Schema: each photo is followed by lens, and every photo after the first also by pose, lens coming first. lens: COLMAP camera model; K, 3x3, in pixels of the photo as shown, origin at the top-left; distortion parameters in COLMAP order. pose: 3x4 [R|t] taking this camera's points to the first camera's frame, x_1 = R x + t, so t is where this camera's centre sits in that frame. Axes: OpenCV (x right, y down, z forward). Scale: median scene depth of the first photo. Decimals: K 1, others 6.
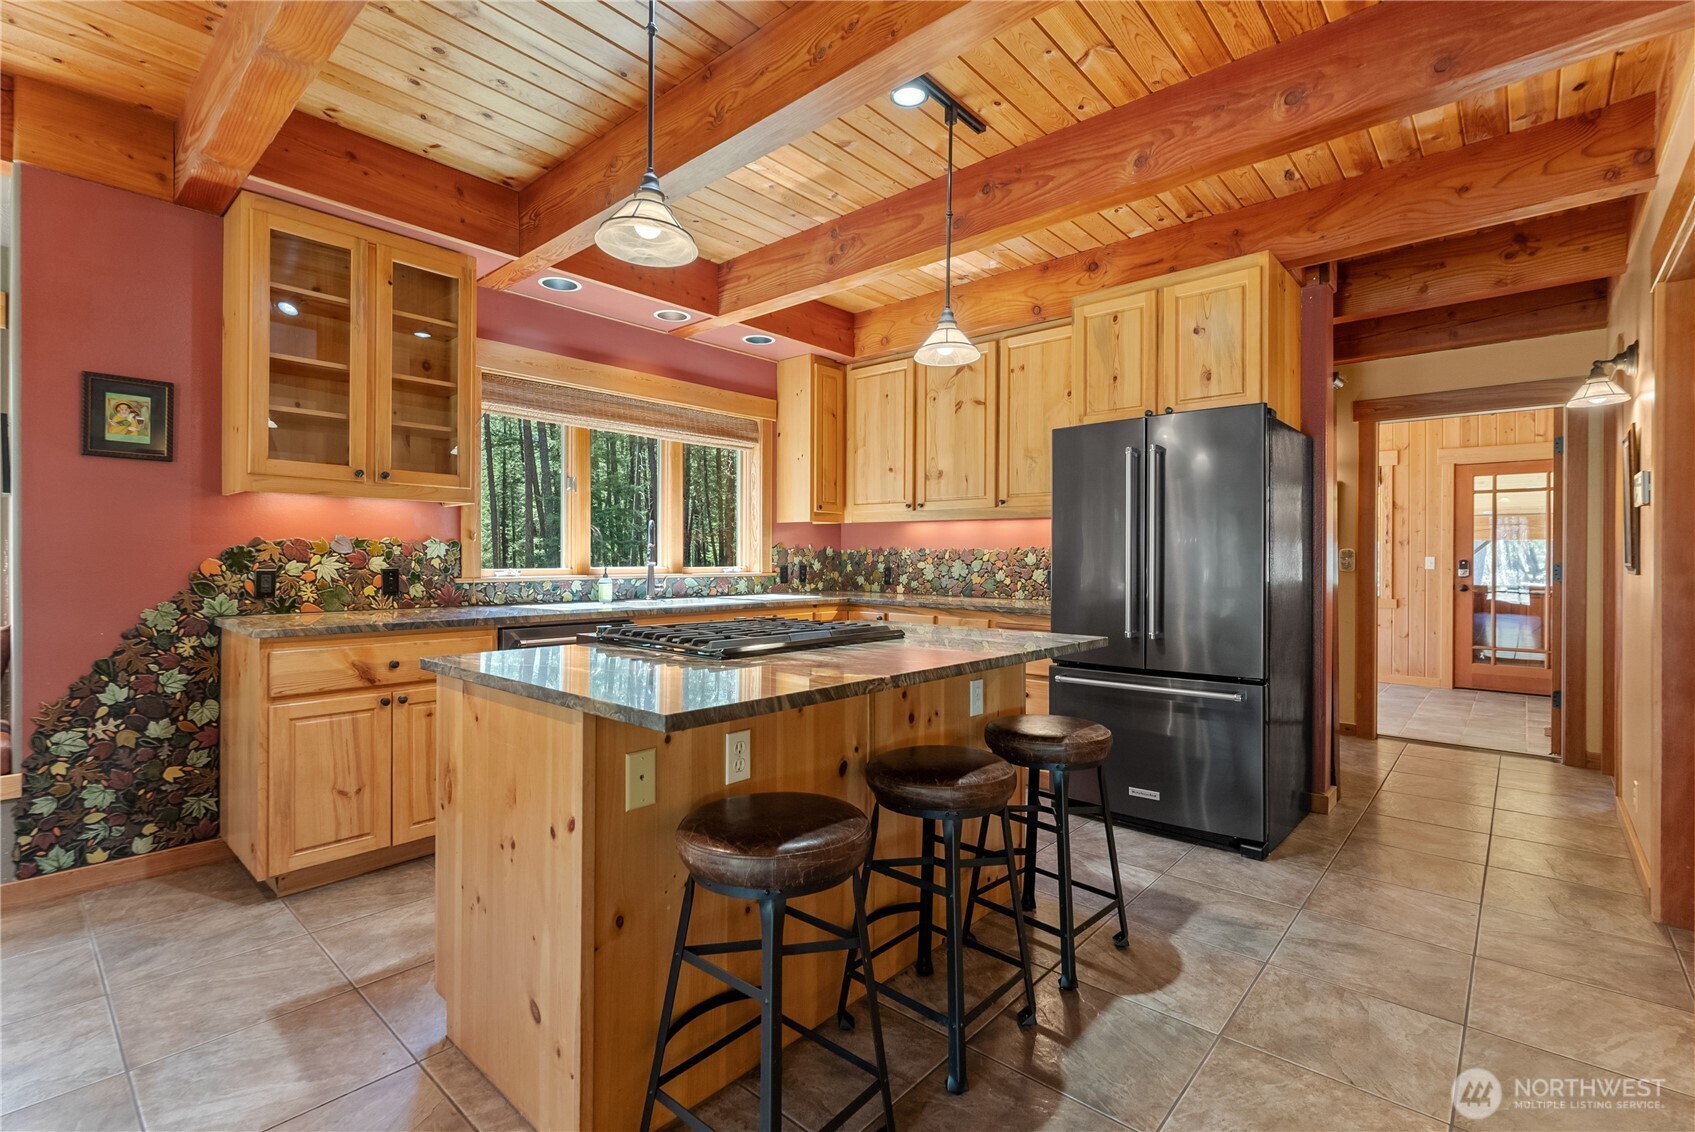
lens RADIAL K [[751.0, 0, 849.1], [0, 751.0, 567.7], [0, 0, 1]] dist [-0.004906, 0.002841]
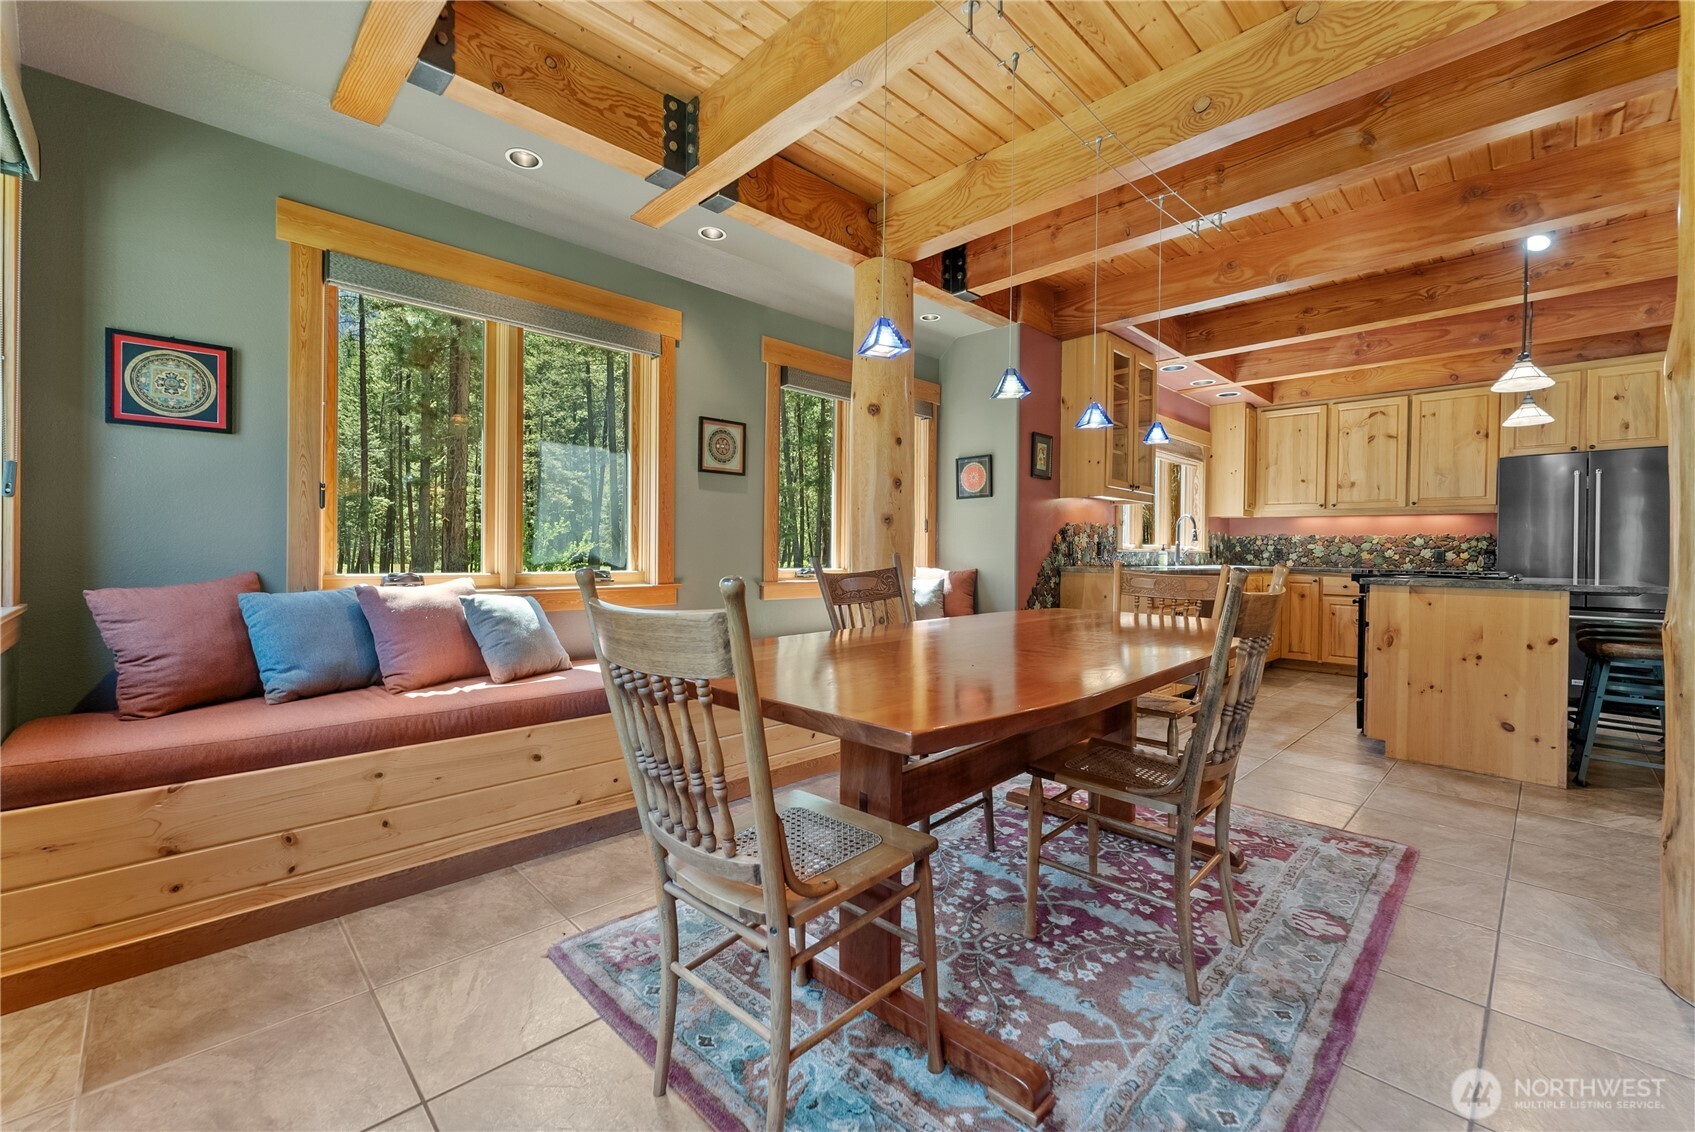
lens RADIAL K [[693.3, 0, 839.1], [0, 693.3, 560.5], [0, 0, 1]] dist [-0.001959, 0.001631]
pose [[0.997540, 0.009688, -0.069424, -0.896617], [-0.009762, 0.999952, -0.000723, 0.041054], [0.069413, 0.001399, 0.997587, -0.488931]]
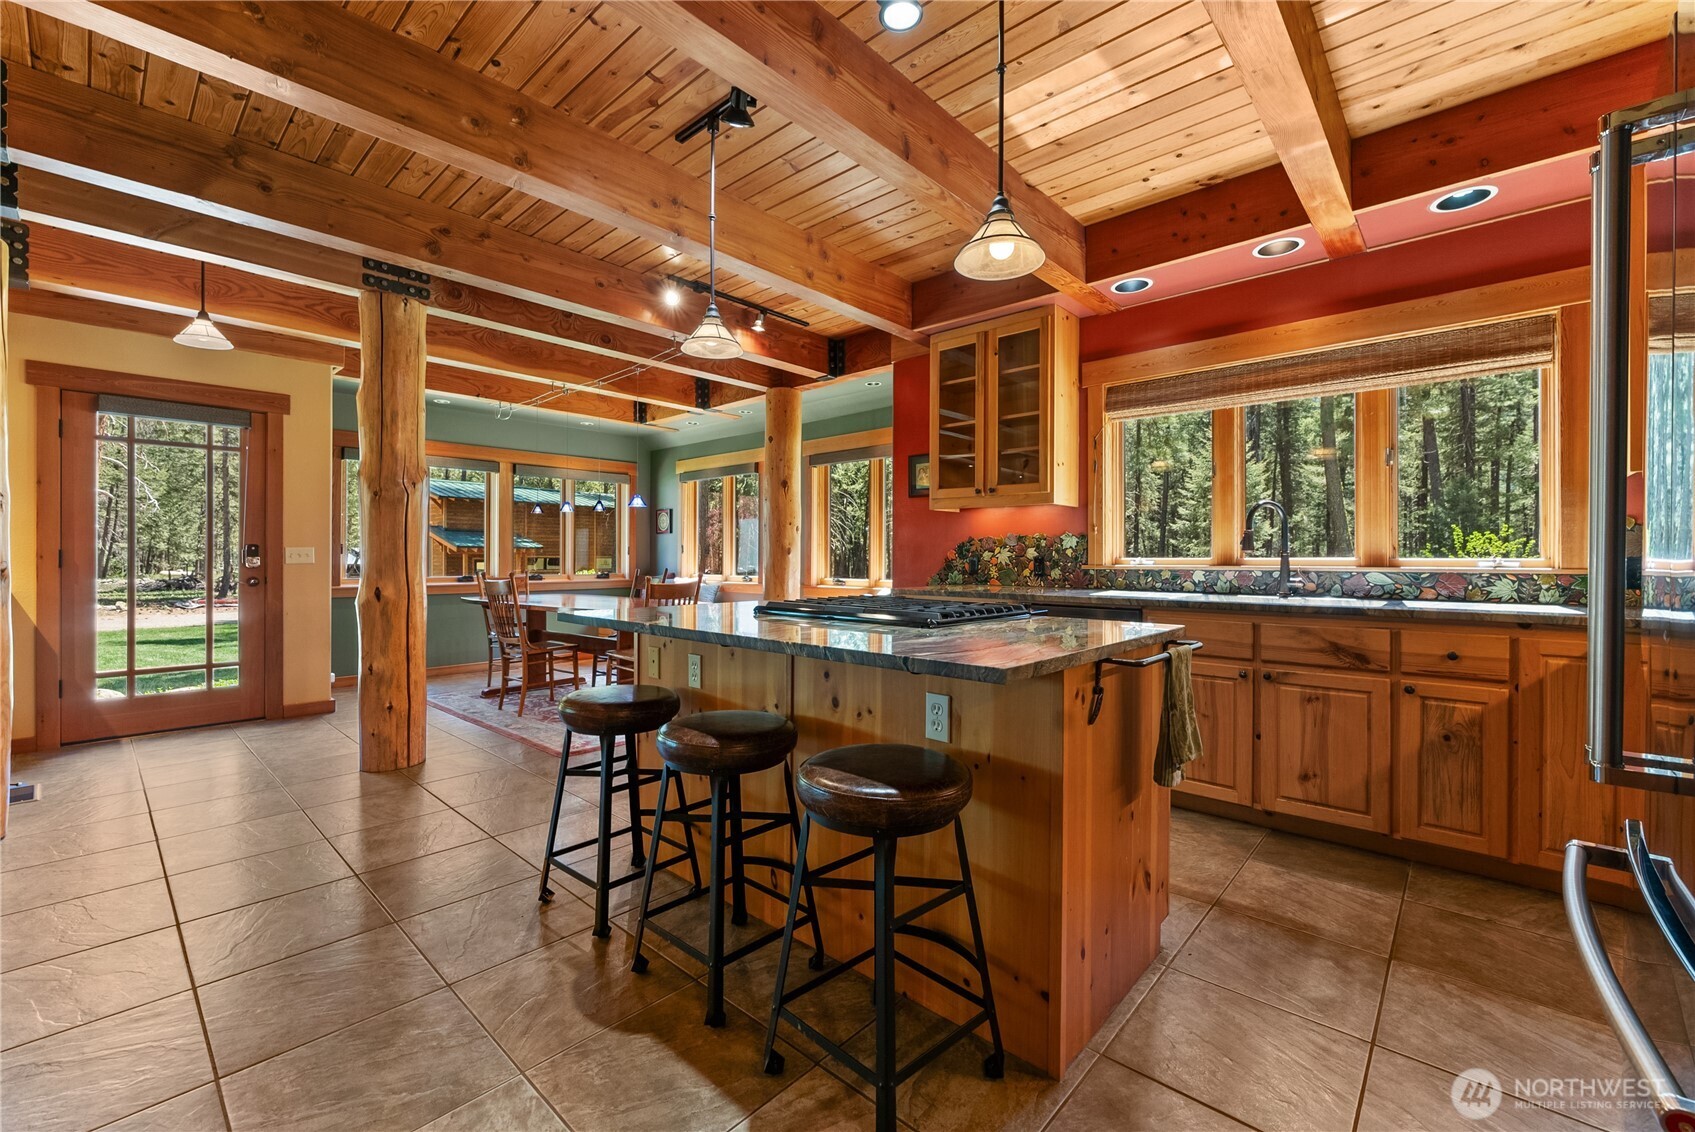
lens RADIAL K [[693.3, 0, 845.1], [0, 693.3, 558.0], [0, 0, 1]] dist [-0.001959, 0.001631]
pose [[-0.007440, -0.002091, -0.999970, 0.523602], [-0.014307, 0.999896, -0.001985, 0.009112], [0.999870, 0.014292, -0.007469, 0.547133]]
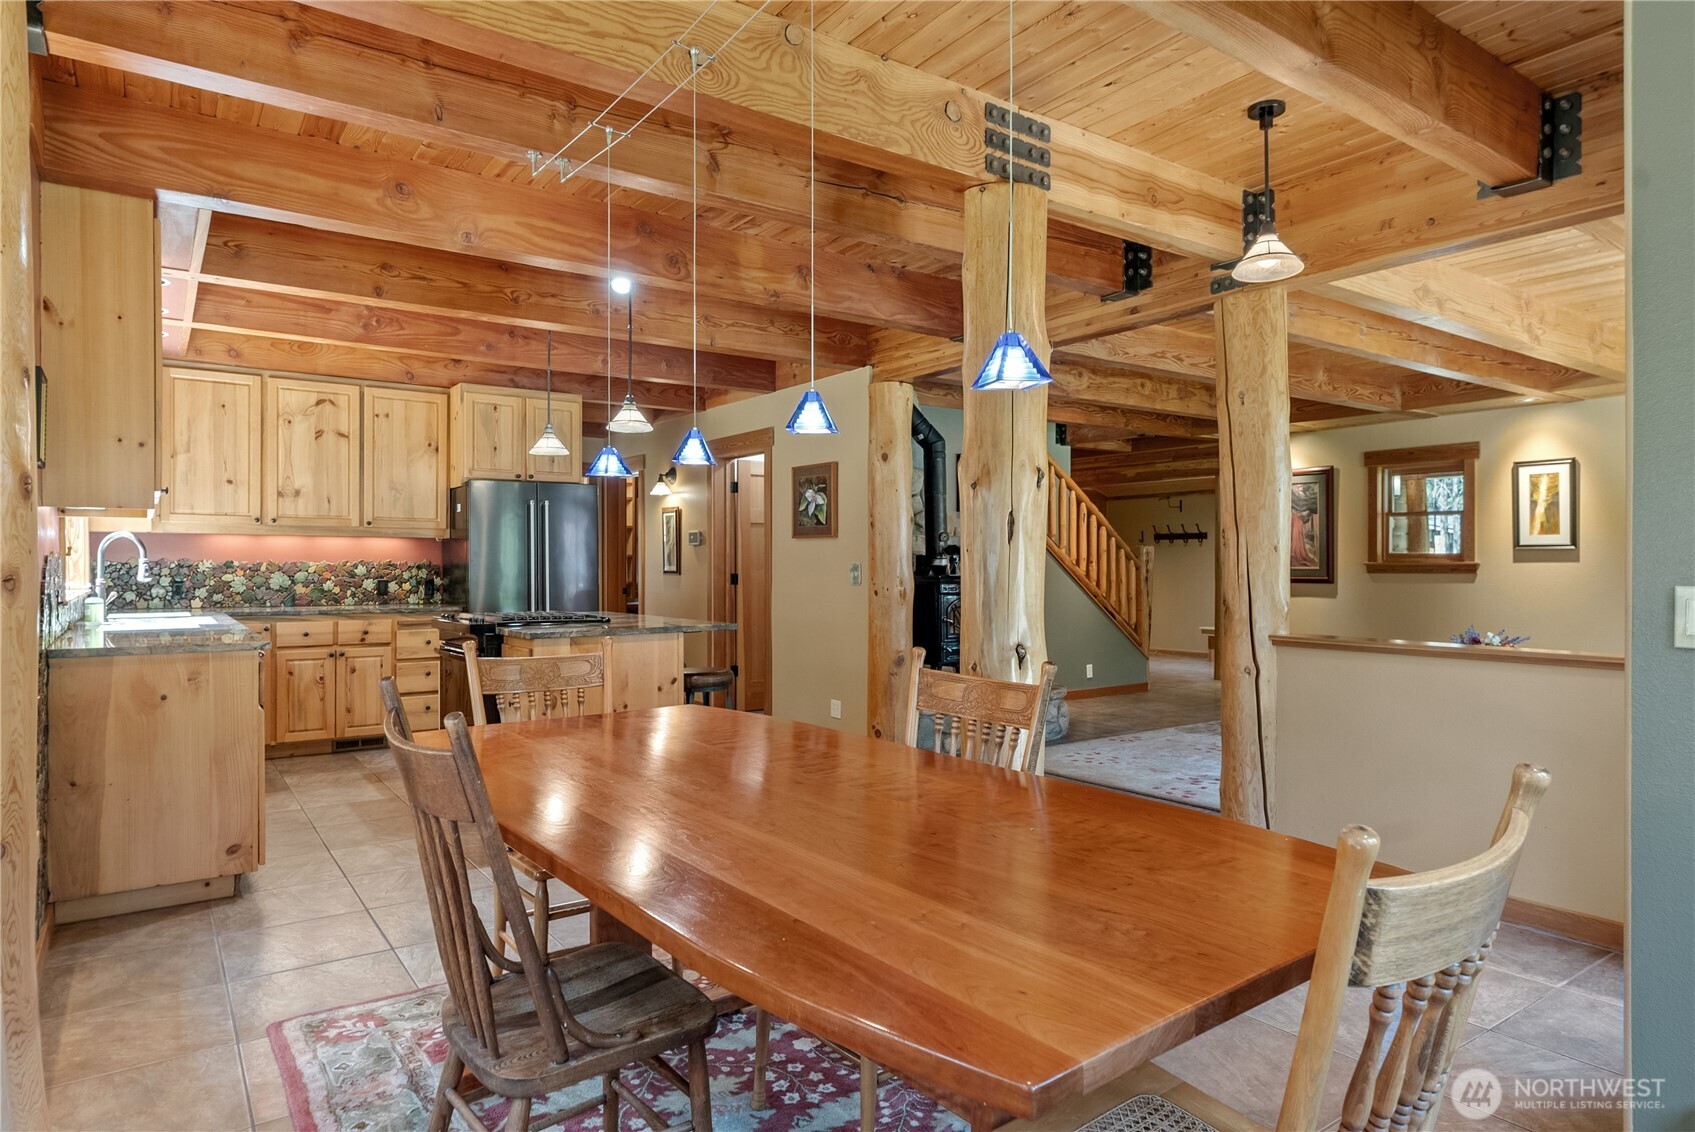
lens RADIAL K [[1015.1, 0, 860.2], [0, 1015.1, 564.7], [0, 0, 1]] dist [0.002201, -0.000503]
pose [[0.217231, -0.003708, 0.976113, -1.279247], [0.013555, 0.999908, 0.000781, -0.012785], [-0.976026, 0.013062, 0.217261, -0.120601]]
